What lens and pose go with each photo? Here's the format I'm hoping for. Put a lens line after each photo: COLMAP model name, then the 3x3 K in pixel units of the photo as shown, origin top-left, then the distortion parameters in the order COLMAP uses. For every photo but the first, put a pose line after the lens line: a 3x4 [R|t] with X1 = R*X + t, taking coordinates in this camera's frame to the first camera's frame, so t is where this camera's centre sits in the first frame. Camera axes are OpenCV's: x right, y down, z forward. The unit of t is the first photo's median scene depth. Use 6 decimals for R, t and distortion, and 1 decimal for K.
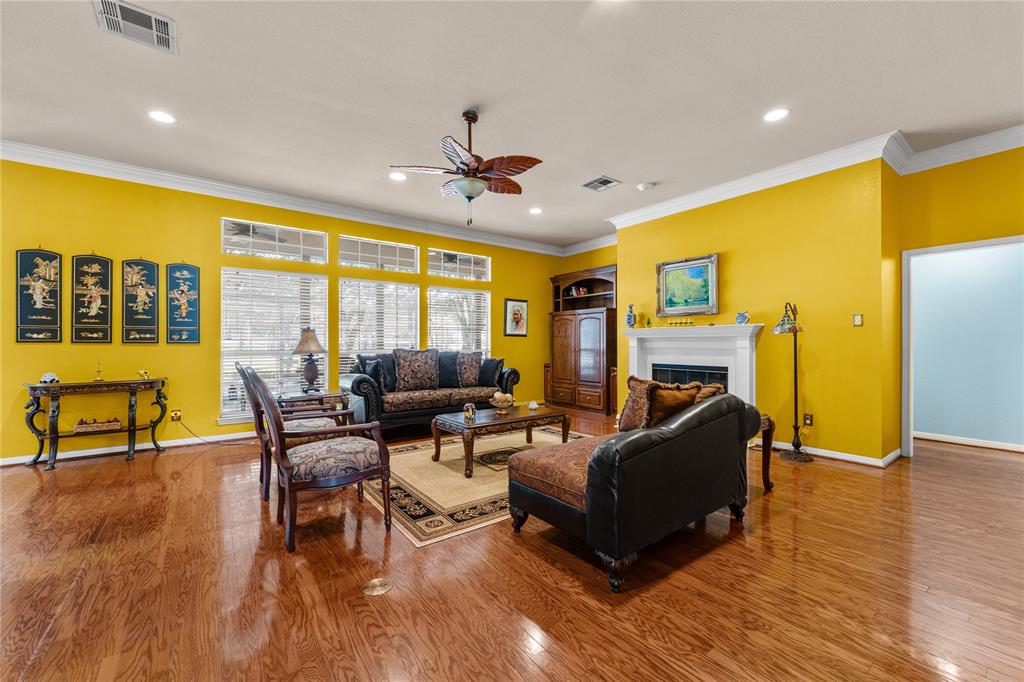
lens RADIAL K [[411.5, 0, 512.0], [0, 411.5, 341.0], [0, 0, 1]] dist [0.000269, -0.000078]
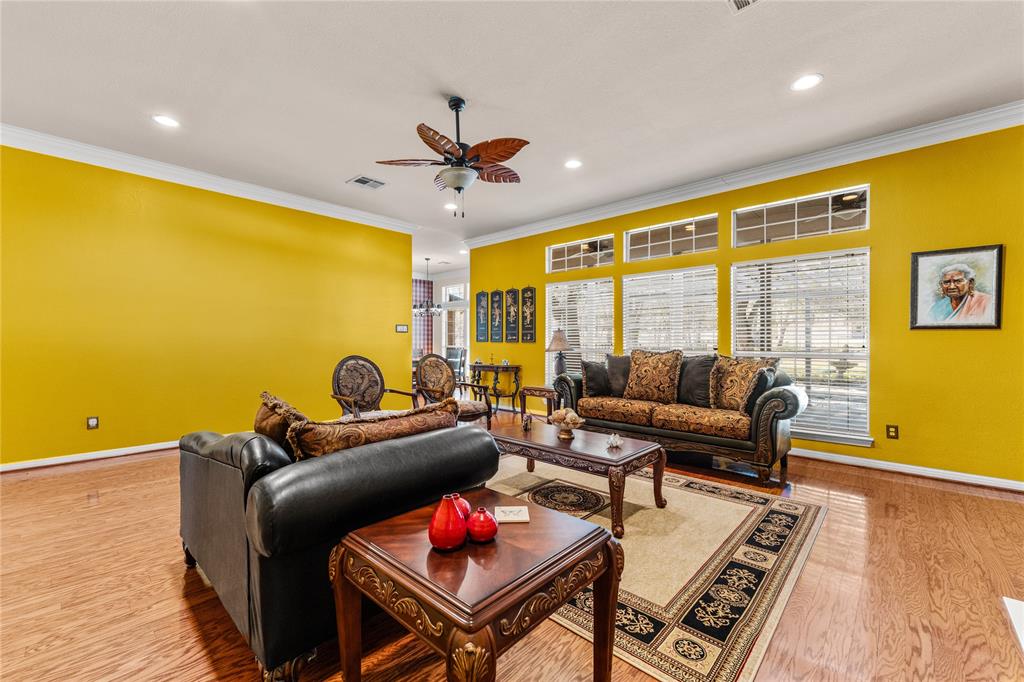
lens RADIAL K [[418.8, 0, 512.0], [0, 418.8, 341.0], [0, 0, 1]] dist [-0.000260, -0.000031]
pose [[0.169992, -0.001999, -0.985443, 0.639419], [0.002133, 0.999996, -0.001661, 0.002980], [0.985443, -0.001819, 0.169996, 0.705469]]
